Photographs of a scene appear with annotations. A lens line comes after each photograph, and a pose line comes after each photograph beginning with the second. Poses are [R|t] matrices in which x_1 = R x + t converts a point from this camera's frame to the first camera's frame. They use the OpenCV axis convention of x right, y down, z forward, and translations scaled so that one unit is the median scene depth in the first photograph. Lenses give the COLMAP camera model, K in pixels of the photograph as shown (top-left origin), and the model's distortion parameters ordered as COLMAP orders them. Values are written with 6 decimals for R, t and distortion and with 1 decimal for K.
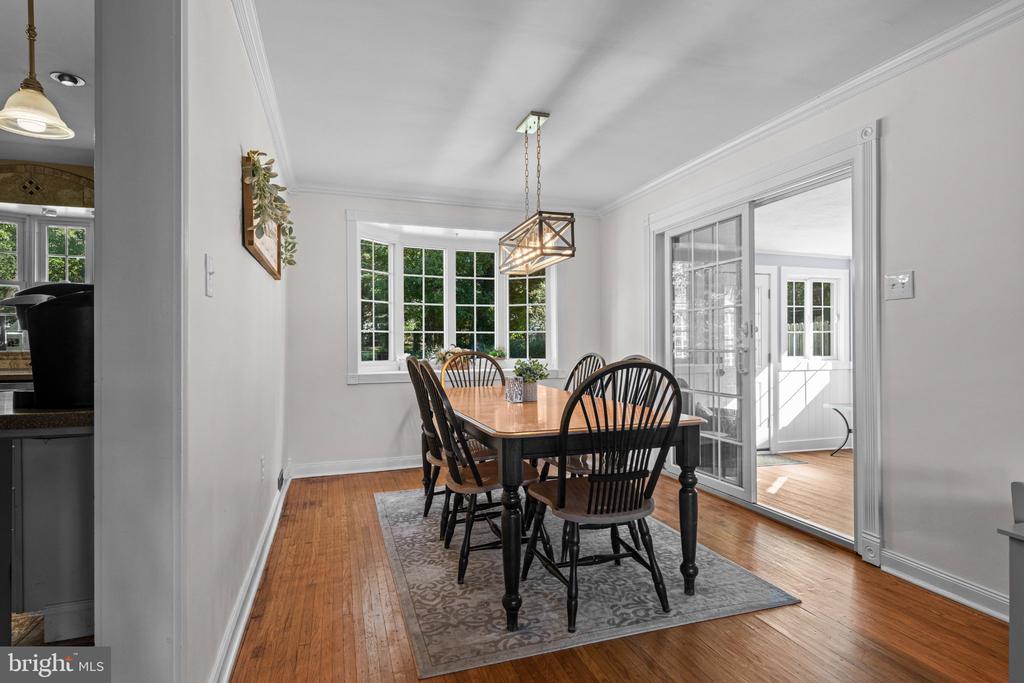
lens RADIAL K [[512.8, 0, 512.0], [0, 512.8, 341.5], [0, 0, 1]] dist [0.005300, 0.000223]
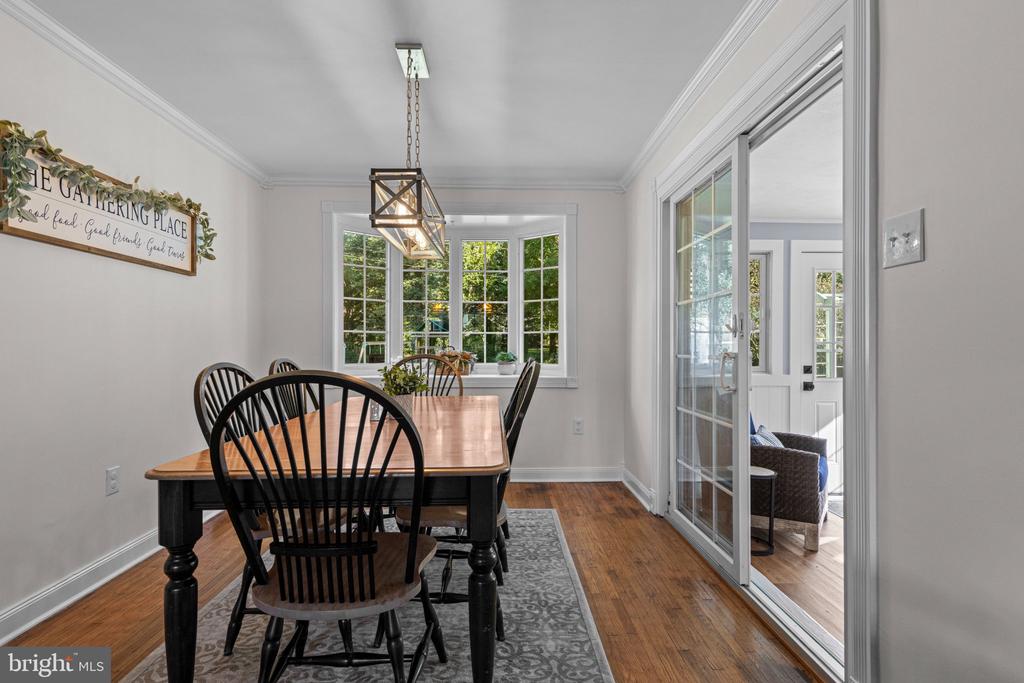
lens RADIAL K [[517.5, 0, 517.9], [0, 517.5, 347.6], [0, 0, 1]] dist [0.002749, -0.000181]
pose [[0.957051, 0.006797, -0.289841, 0.467778], [-0.004664, 0.999957, 0.008046, 0.000288], [0.289883, -0.006349, 0.957041, 0.326808]]
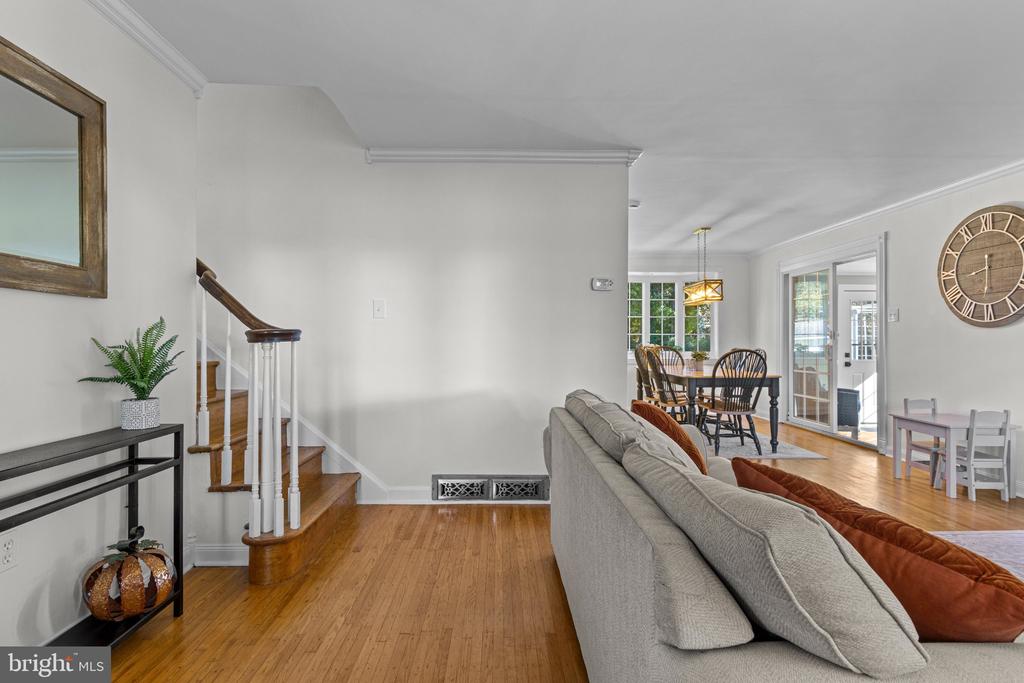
lens RADIAL K [[512.8, 0, 512.0], [0, 512.8, 341.5], [0, 0, 1]] dist [0.005300, 0.000223]
pose [[0.950786, 0.008074, -0.309744, -0.044994], [-0.006536, 0.999961, 0.006001, -0.004759], [0.309781, -0.003681, 0.950801, -1.243123]]
